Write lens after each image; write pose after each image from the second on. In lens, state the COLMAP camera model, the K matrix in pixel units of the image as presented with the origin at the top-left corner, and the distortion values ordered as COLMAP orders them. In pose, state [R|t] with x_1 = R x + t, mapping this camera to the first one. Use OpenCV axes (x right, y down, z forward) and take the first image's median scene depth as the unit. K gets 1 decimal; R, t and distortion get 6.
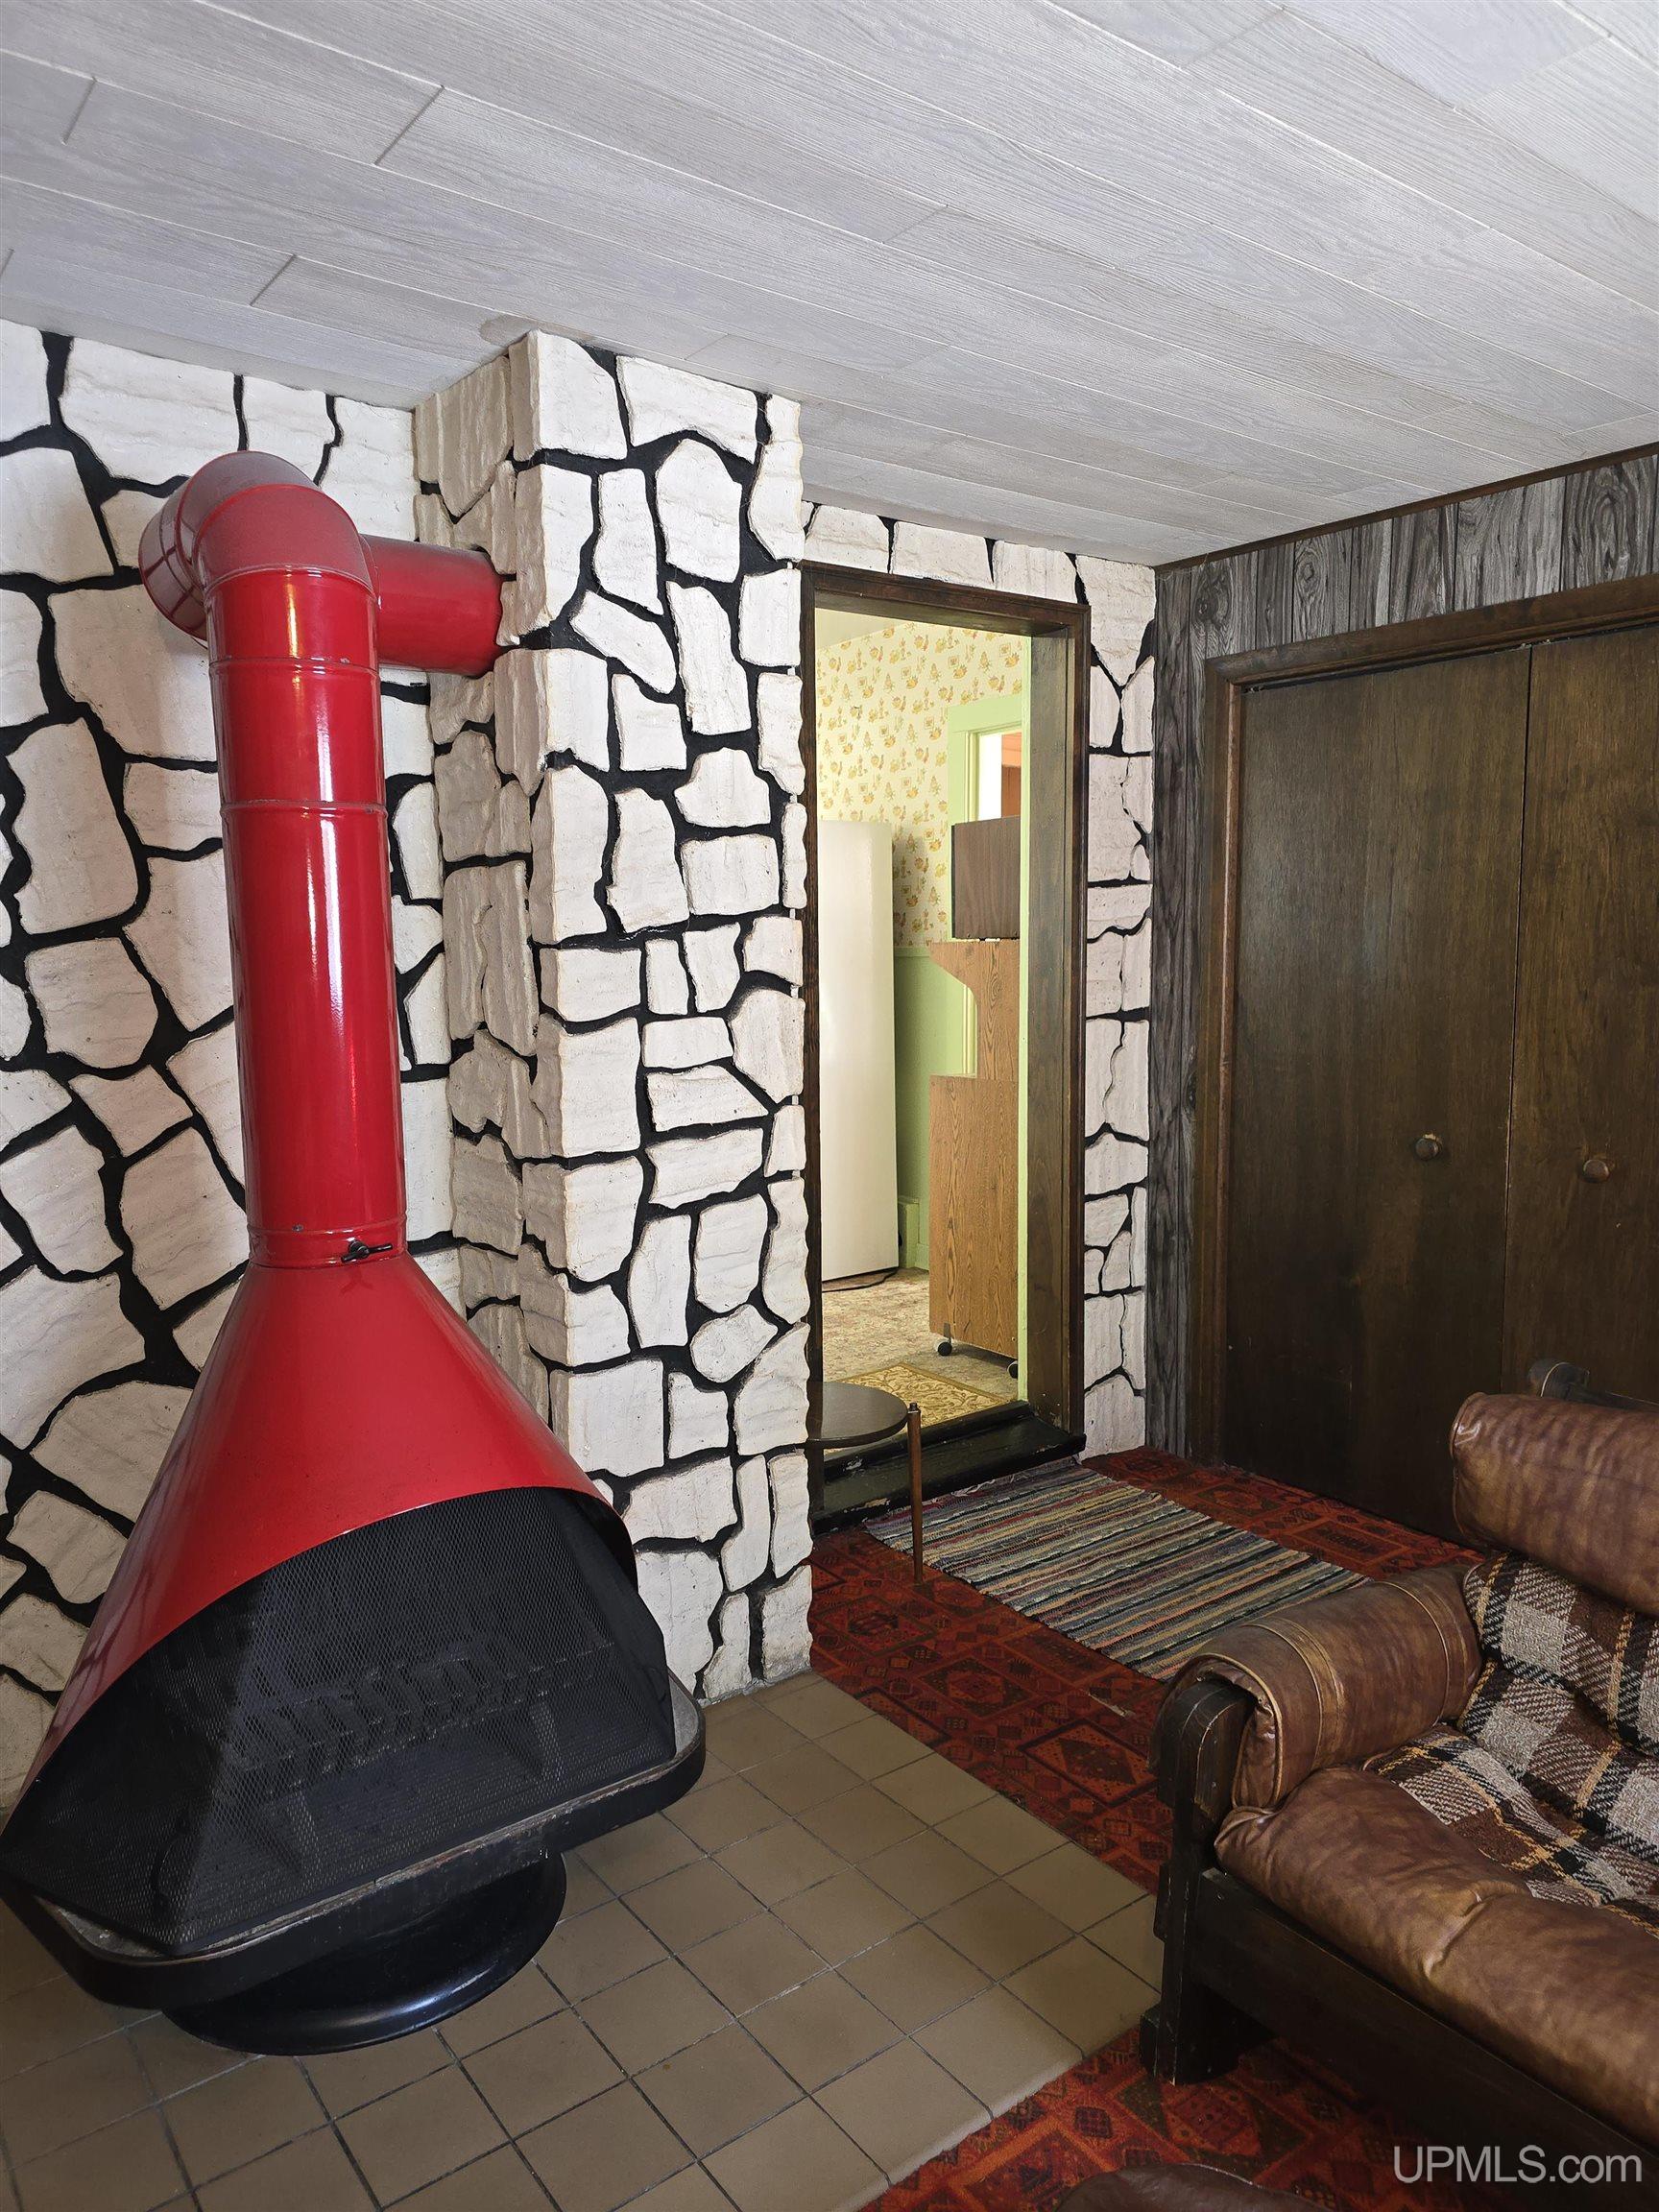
lens RADIAL K [[1502.5, 0, 839.9], [0, 1502.5, 1099.7], [0, 0, 1]] dist [0.078299, -0.043674]
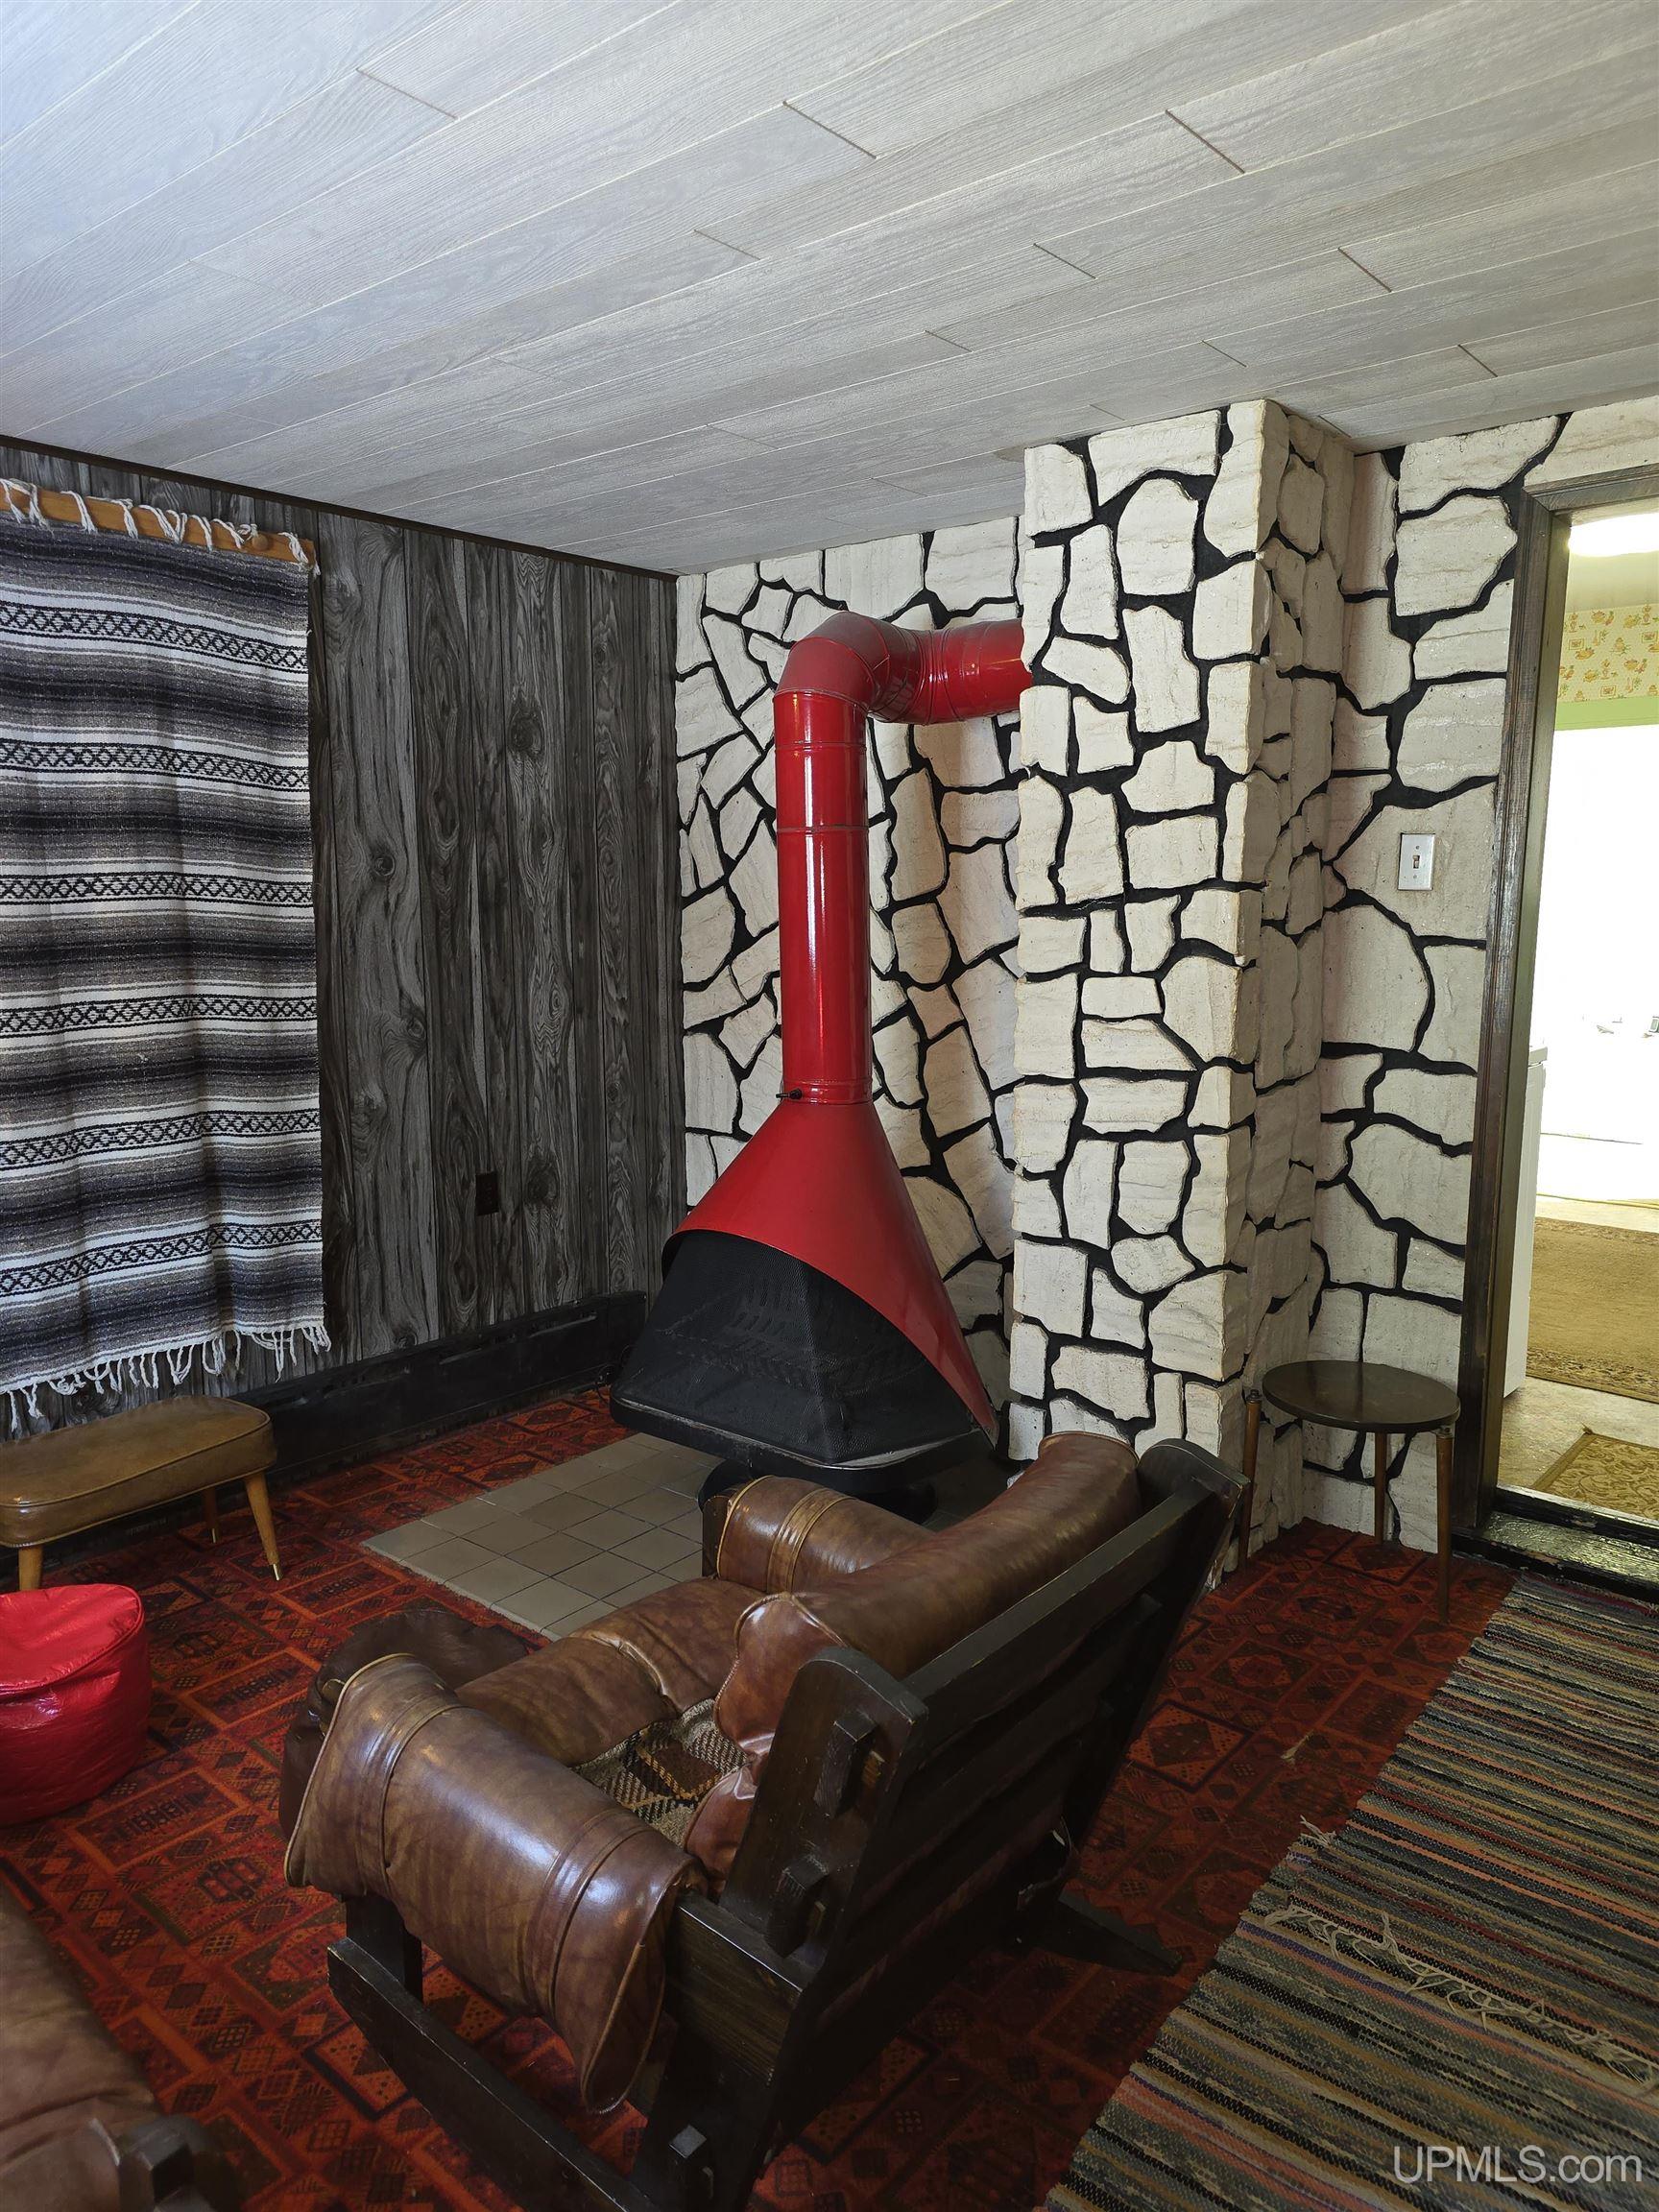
lens RADIAL K [[1502.5, 0, 822.0], [0, 1502.5, 1111.9], [0, 0, 1]] dist [0.078299, -0.043674]
pose [[0.215627, 0.152836, -0.964441, 1.026735], [-0.104769, 0.985595, 0.132764, -0.083646], [0.970839, 0.072416, 0.228533, 0.514106]]
